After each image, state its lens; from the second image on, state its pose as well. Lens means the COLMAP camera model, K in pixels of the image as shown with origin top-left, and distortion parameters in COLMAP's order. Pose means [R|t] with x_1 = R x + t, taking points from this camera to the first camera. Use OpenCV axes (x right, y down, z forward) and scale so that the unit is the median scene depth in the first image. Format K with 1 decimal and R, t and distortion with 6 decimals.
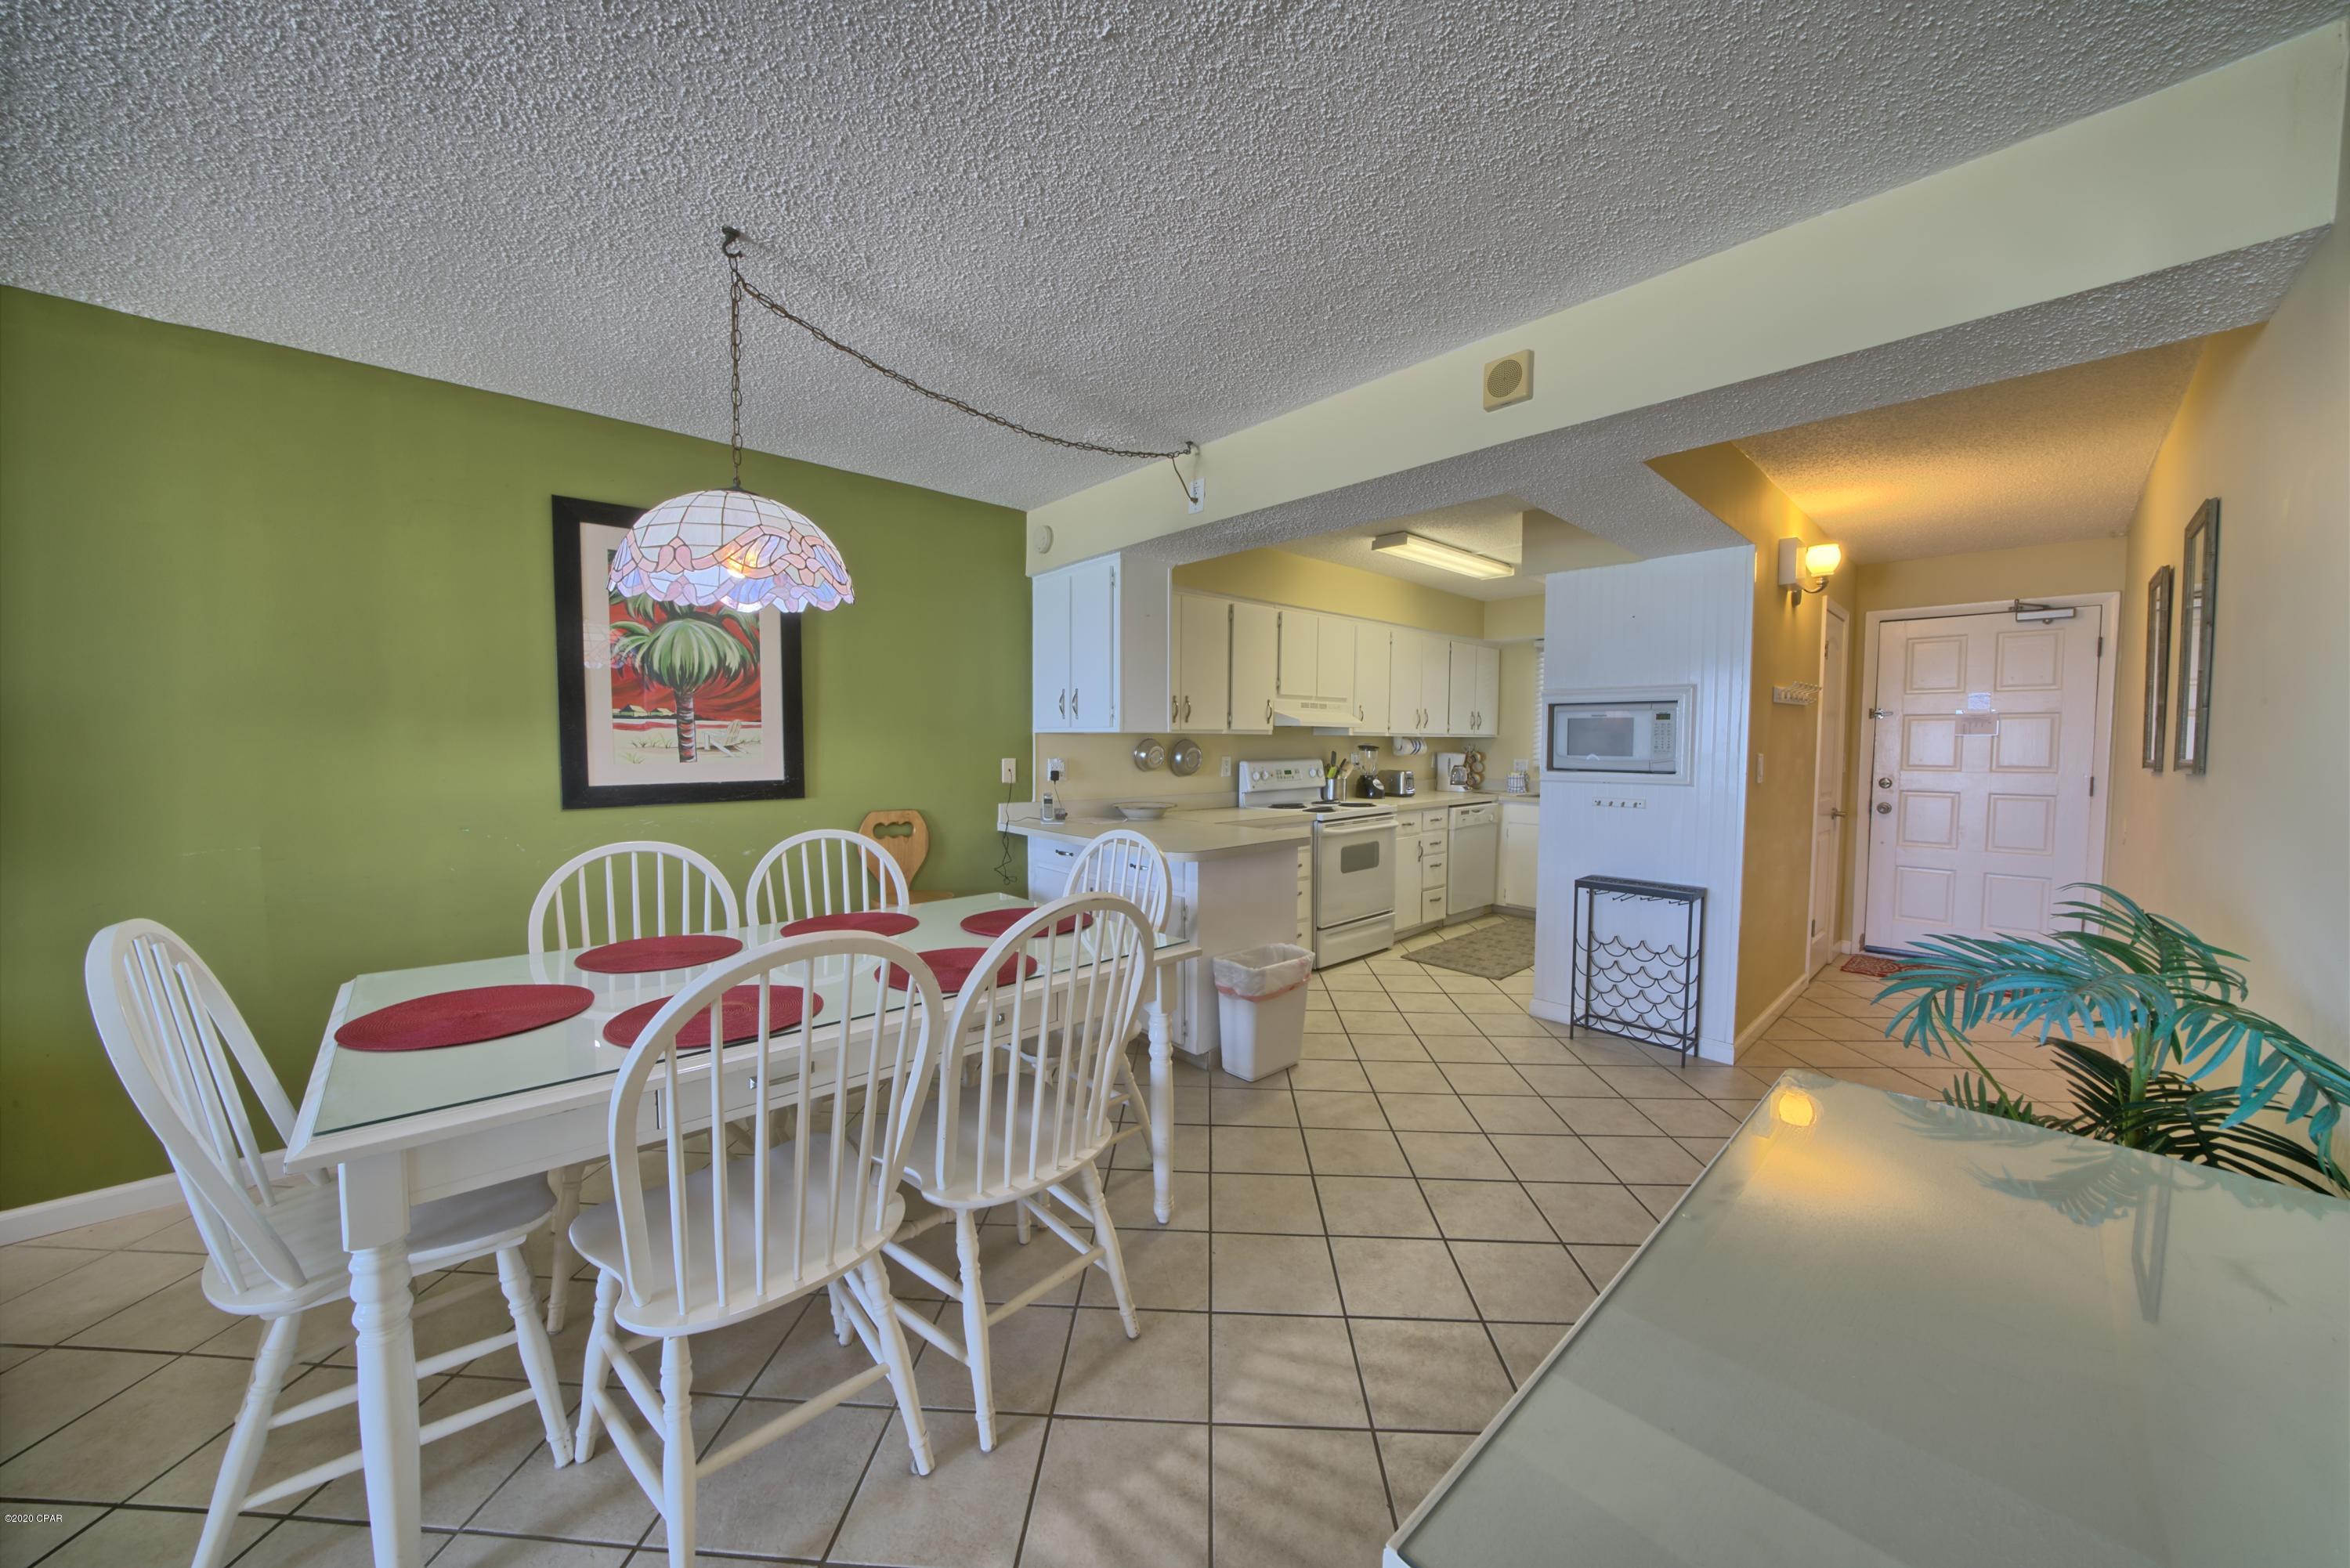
lens RADIAL K [[811.6, 0, 1176.5], [0, 811.6, 781.8], [0, 0, 1]] dist [-0.020434, 0.001431]
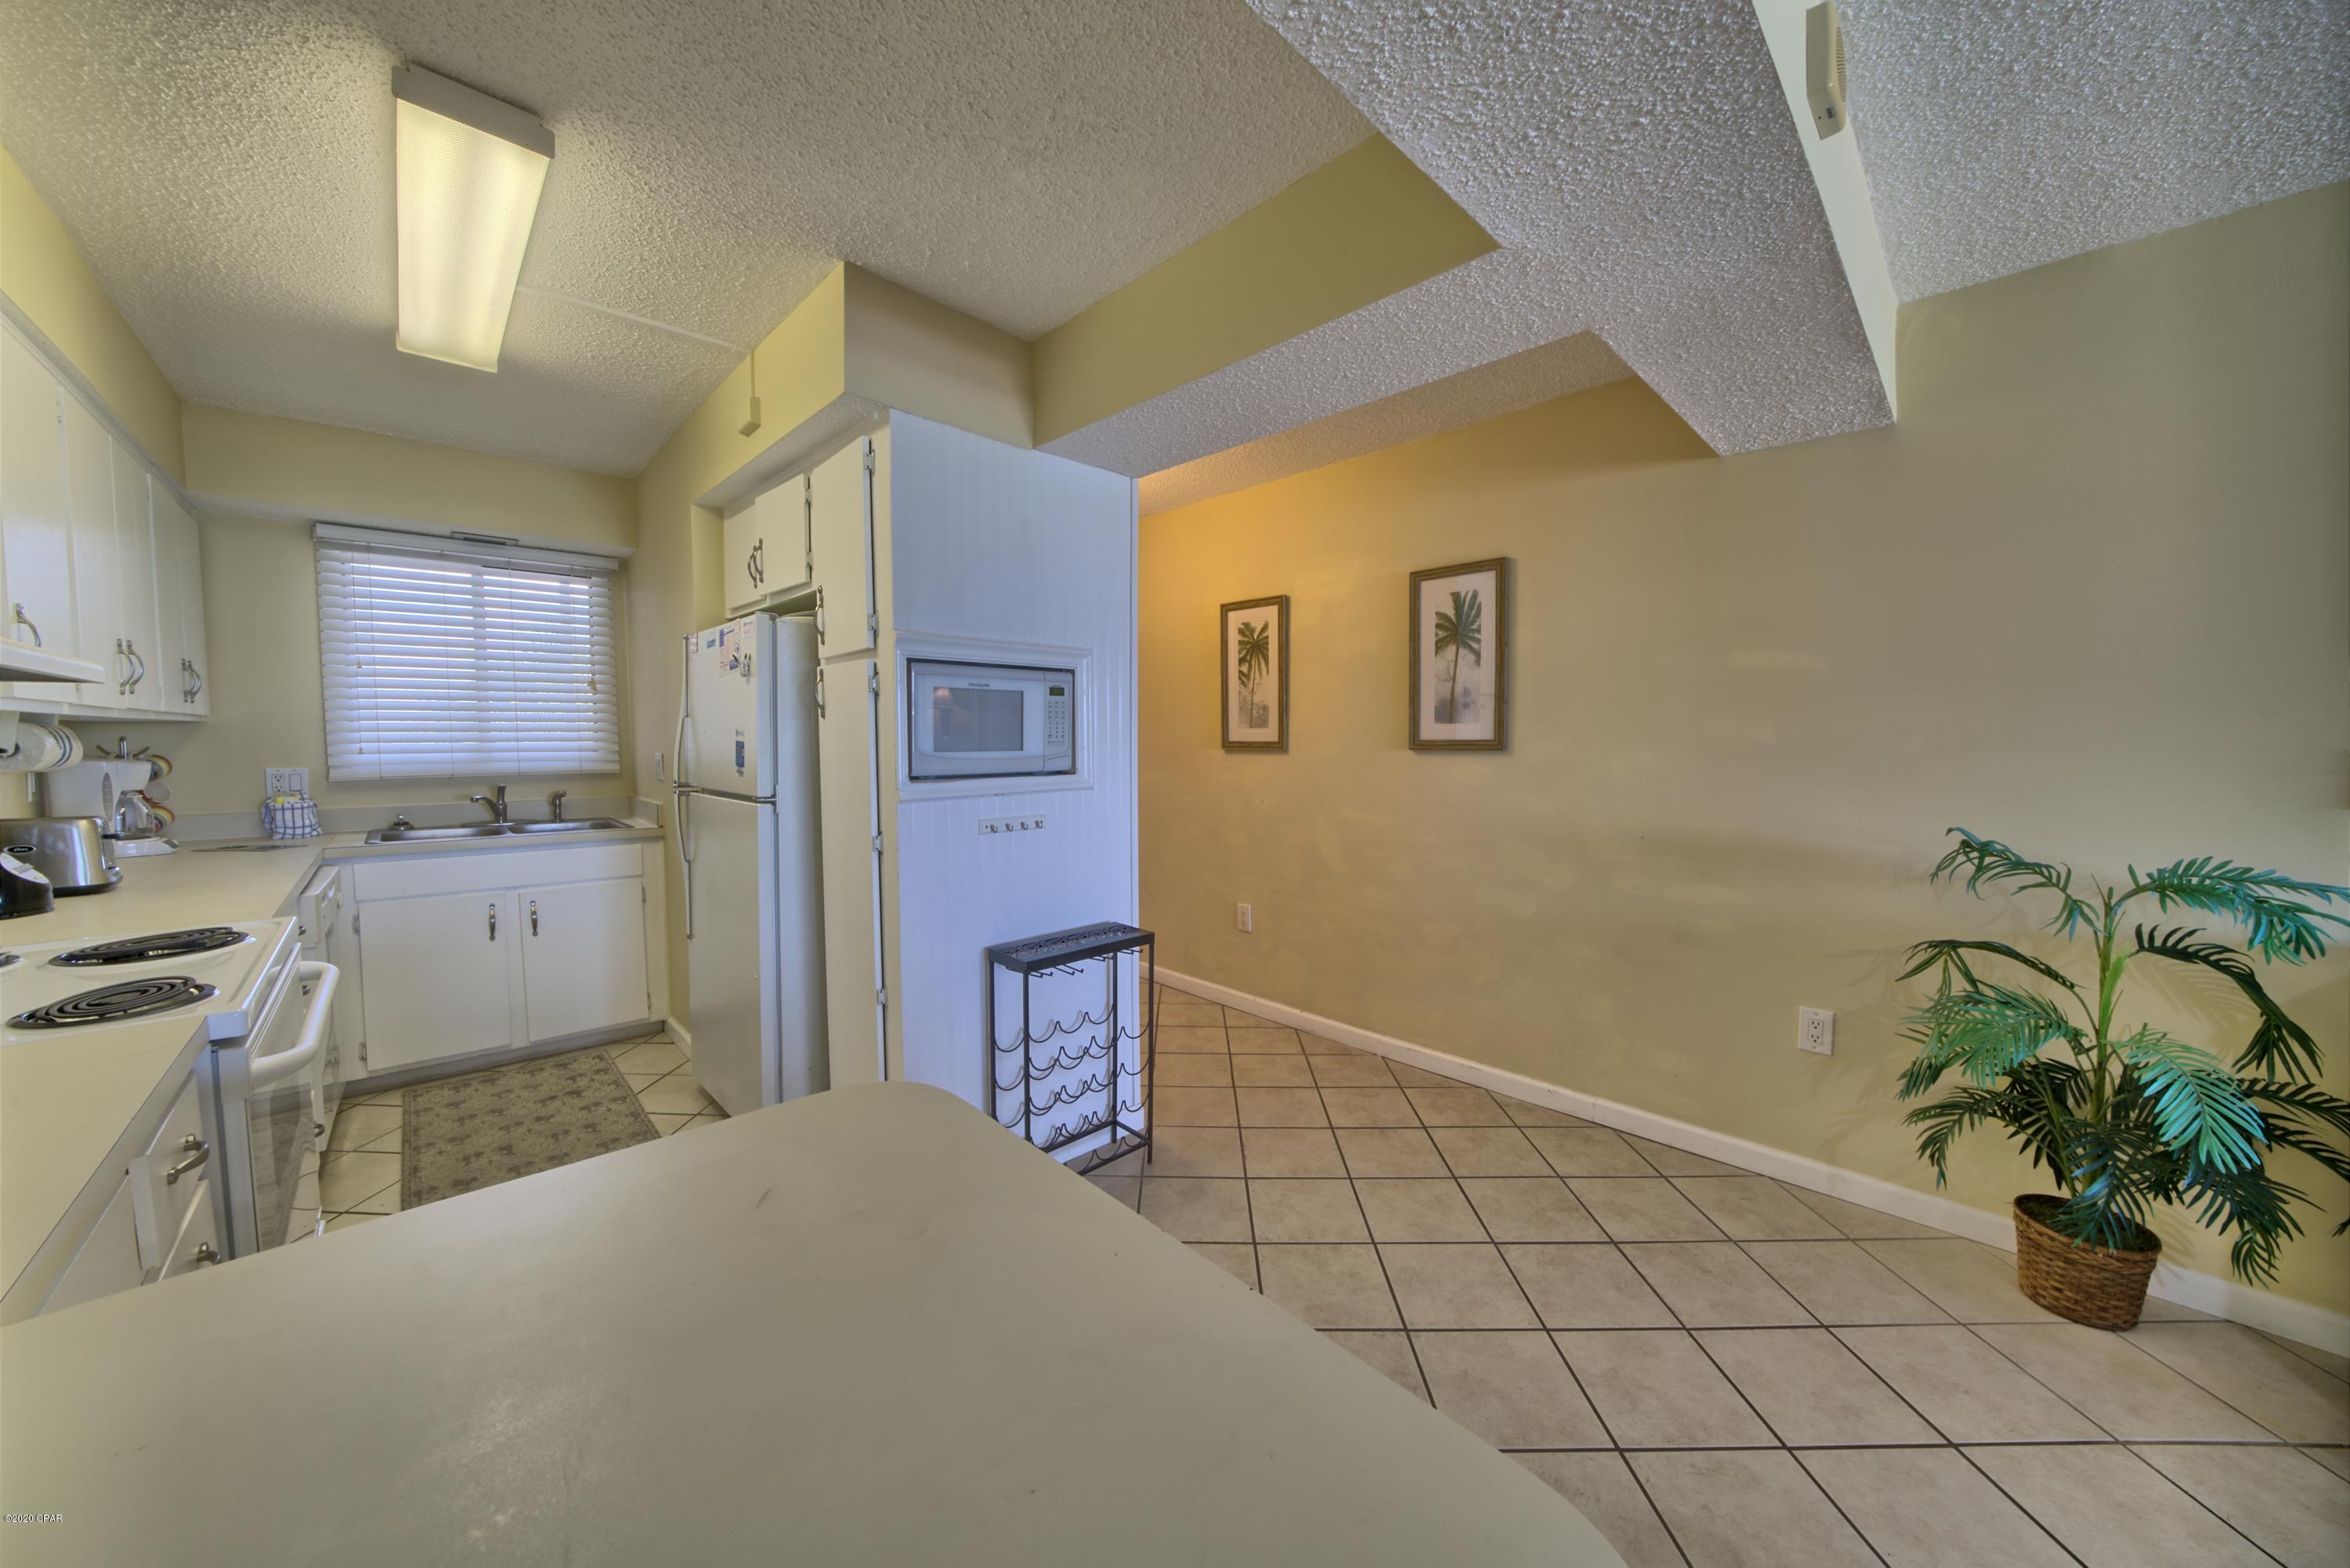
lens RADIAL K [[811.6, 0, 1154.1], [0, 811.6, 784.0], [0, 0, 1]] dist [-0.020434, 0.001431]
pose [[-0.015212, -0.068008, 0.997569, -0.058342], [0.049859, 0.996392, 0.068688, -0.029649], [-0.998640, 0.050783, -0.011766, 0.596920]]
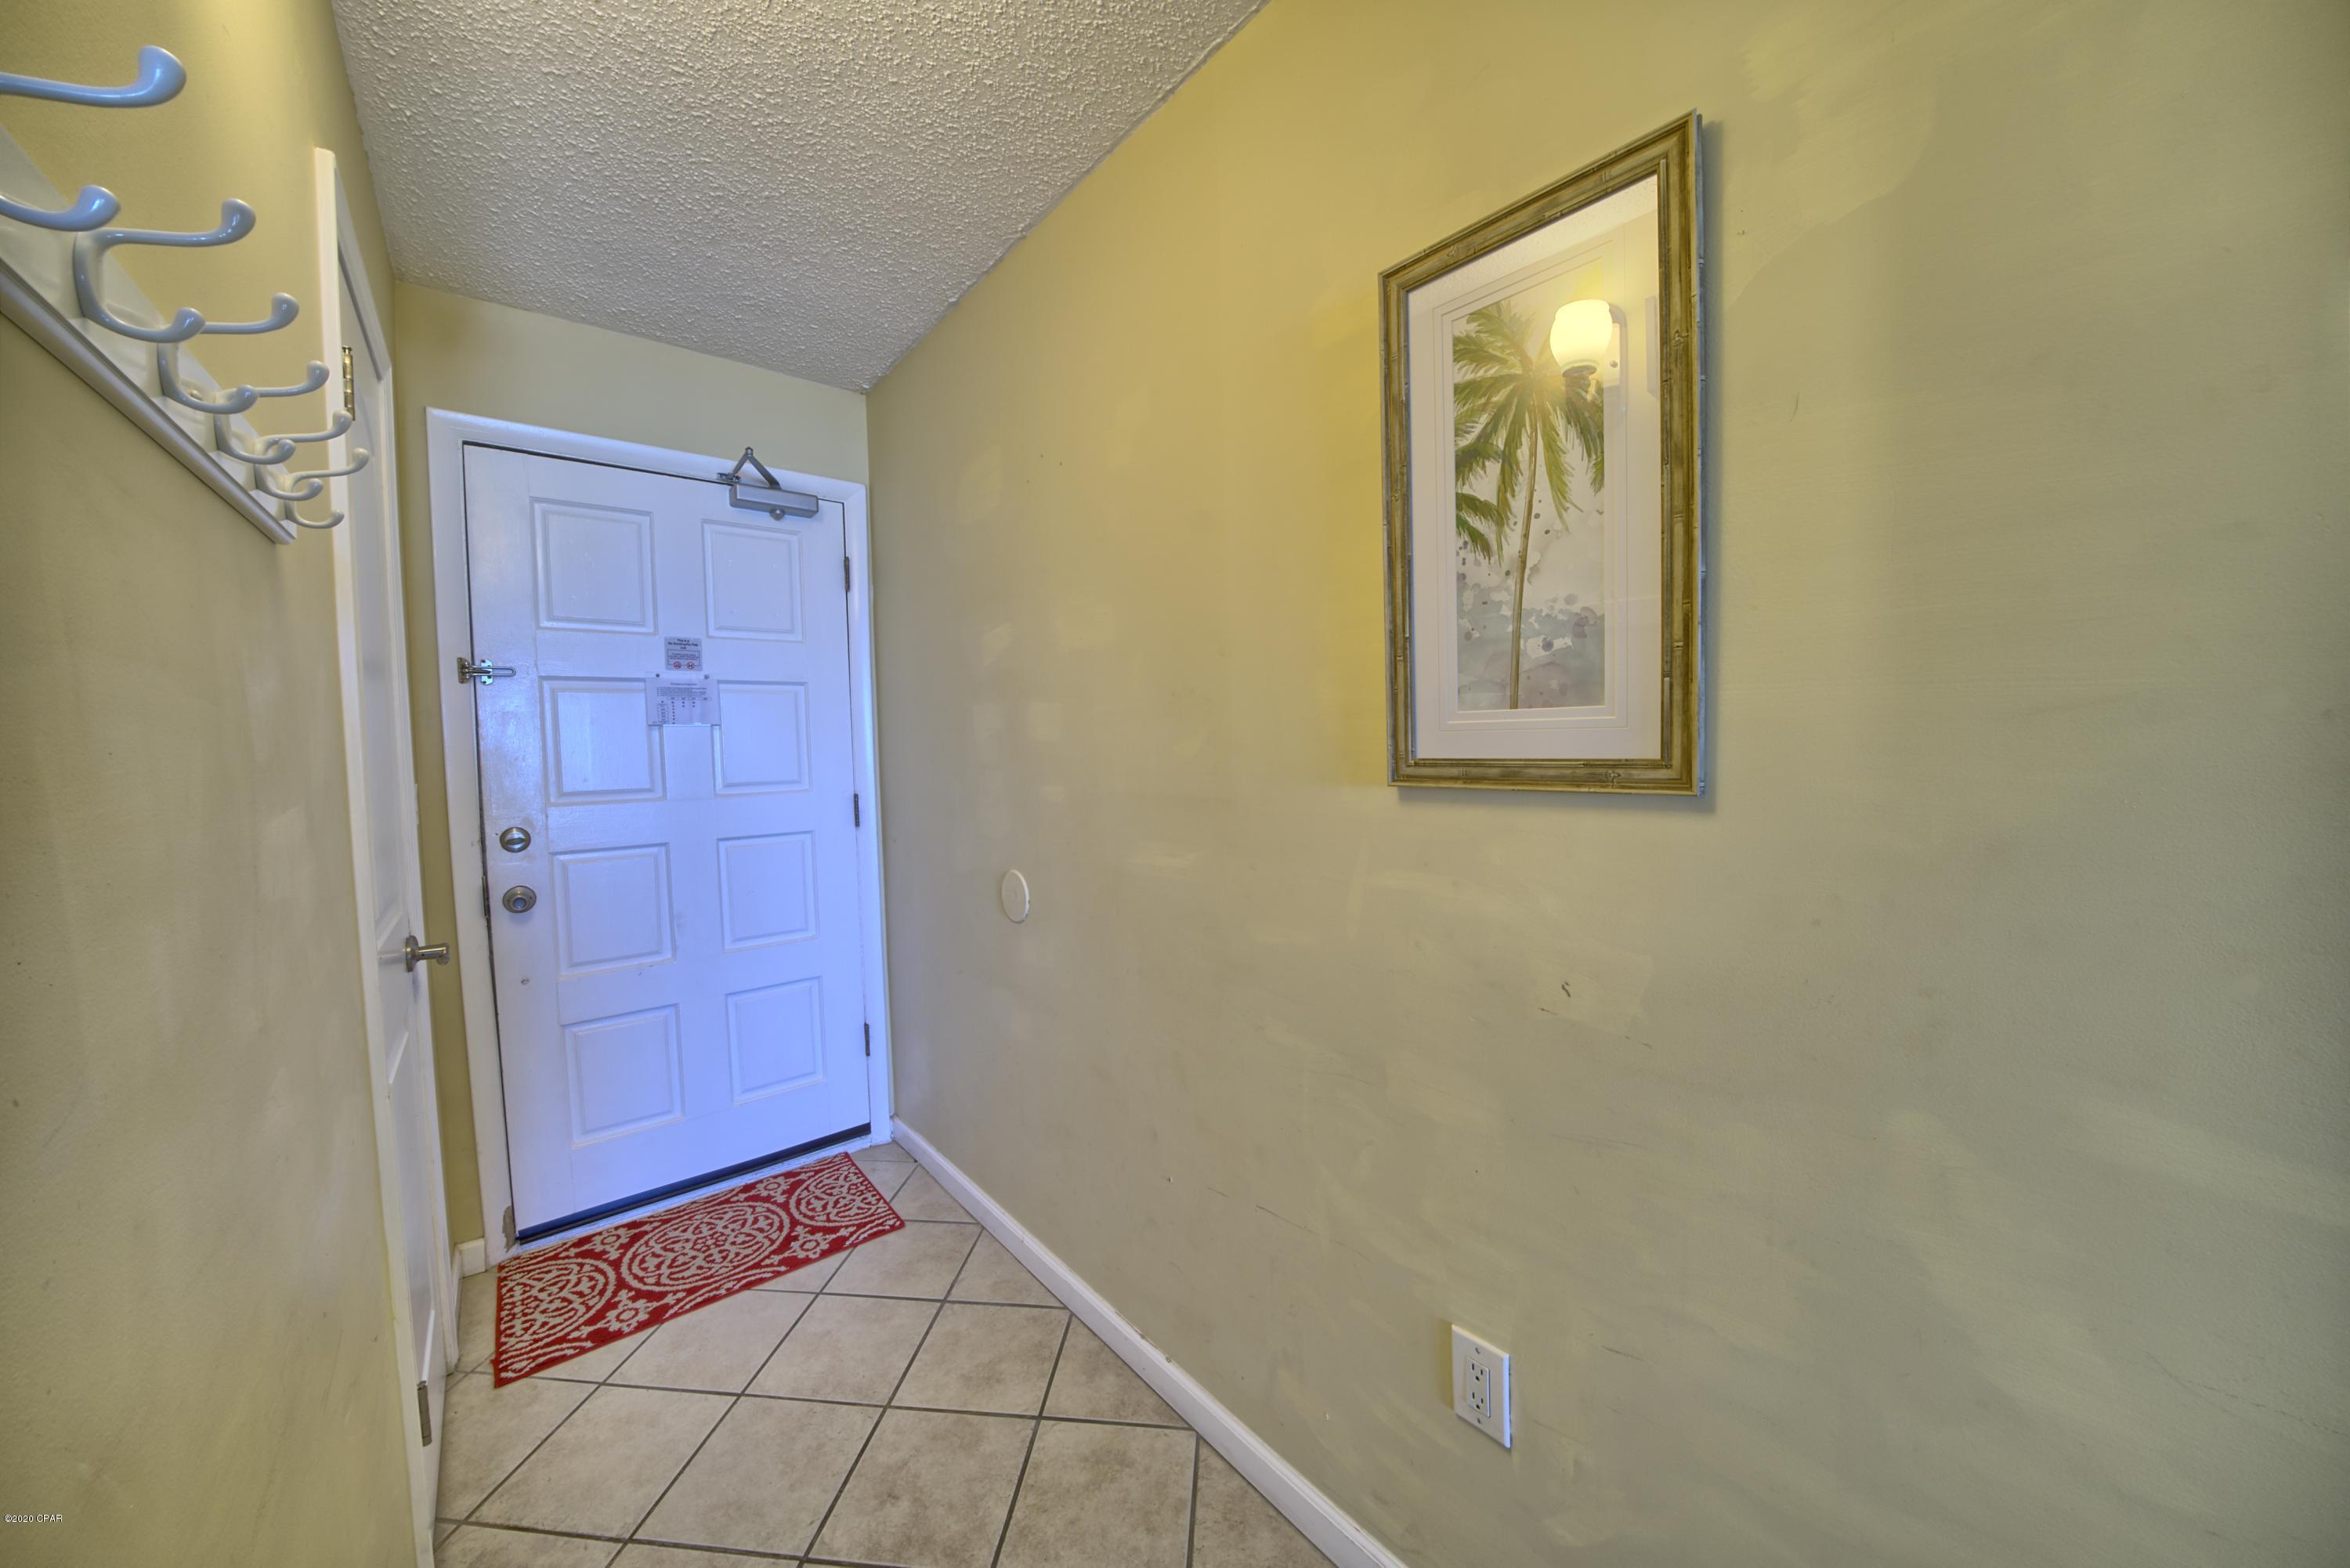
lens RADIAL K [[811.6, 0, 1174.5], [0, 811.6, 780.6], [0, 0, 1]] dist [-0.020434, 0.001431]
pose [[0.056663, -0.060329, 0.996569, 0.443568], [0.071227, 0.995874, 0.056237, -0.025312], [-0.995849, 0.067796, 0.060726, 0.569265]]
